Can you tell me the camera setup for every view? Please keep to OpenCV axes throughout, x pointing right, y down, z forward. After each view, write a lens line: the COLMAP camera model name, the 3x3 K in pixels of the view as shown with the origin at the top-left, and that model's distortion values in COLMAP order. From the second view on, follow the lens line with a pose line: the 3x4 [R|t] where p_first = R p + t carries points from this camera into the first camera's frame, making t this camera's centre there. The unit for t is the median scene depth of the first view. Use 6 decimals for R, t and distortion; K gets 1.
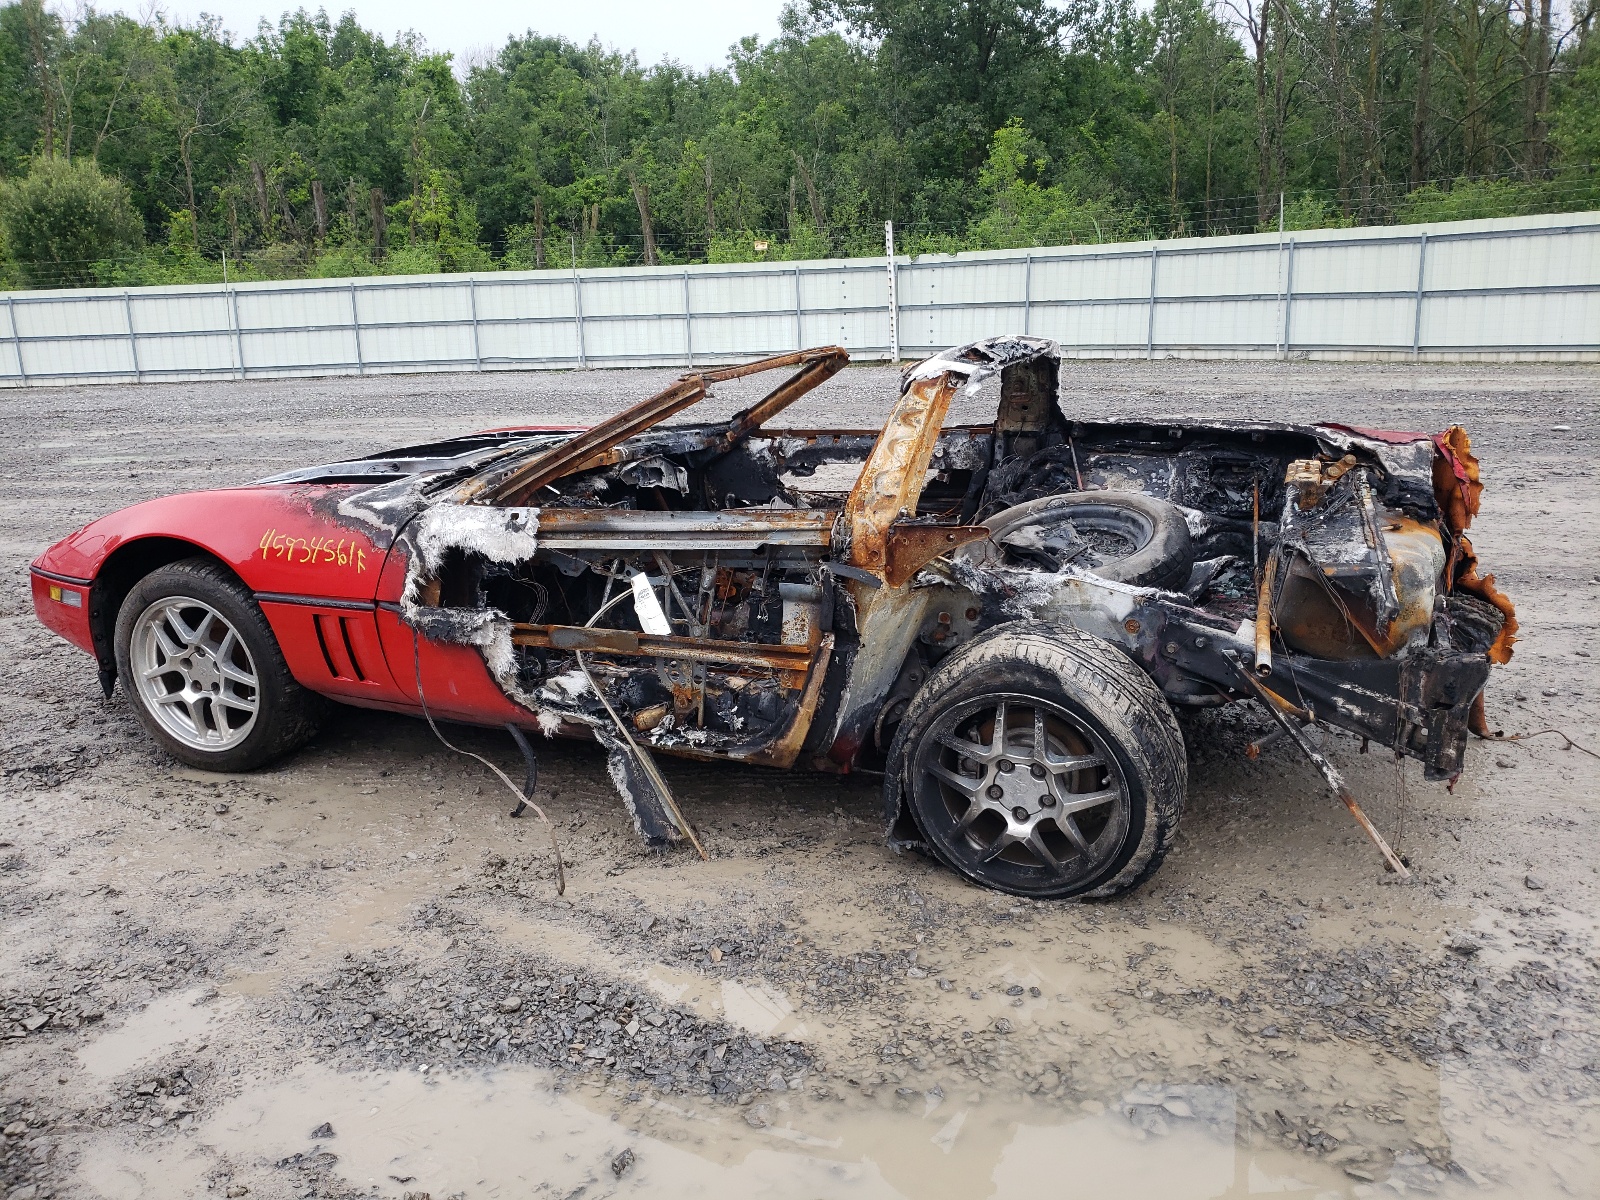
lens RADIAL K [[1216.4, 0, 800.7], [0, 1216.4, 553.7], [0, 0, 1]] dist [0.035779, 0.002865]
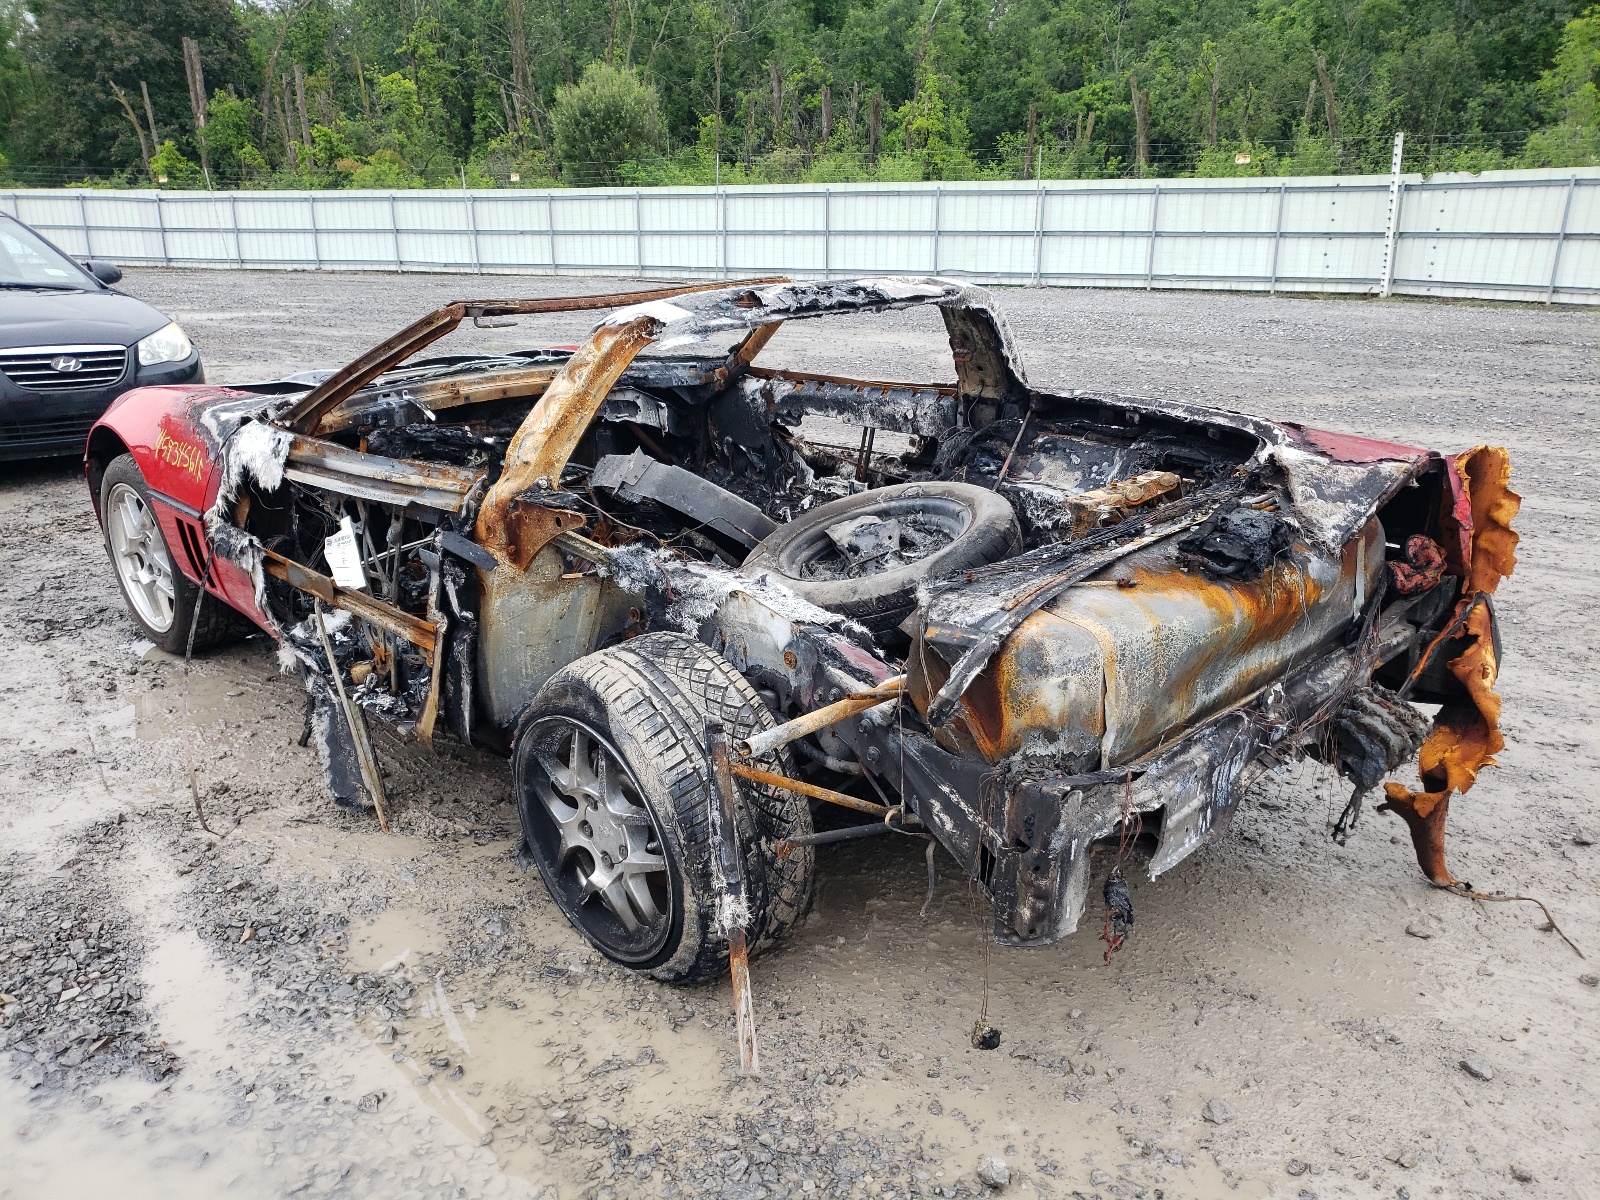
lens RADIAL K [[1214.4, 0, 820.4], [0, 1214.4, 599.3], [0, 0, 1]] dist [0.019888, 0.002966]
pose [[0.934224, 0.143095, -0.326725, 0.337823], [-0.109007, 0.986715, 0.120458, -0.048299], [0.339622, -0.076920, 0.937412, 0.165874]]
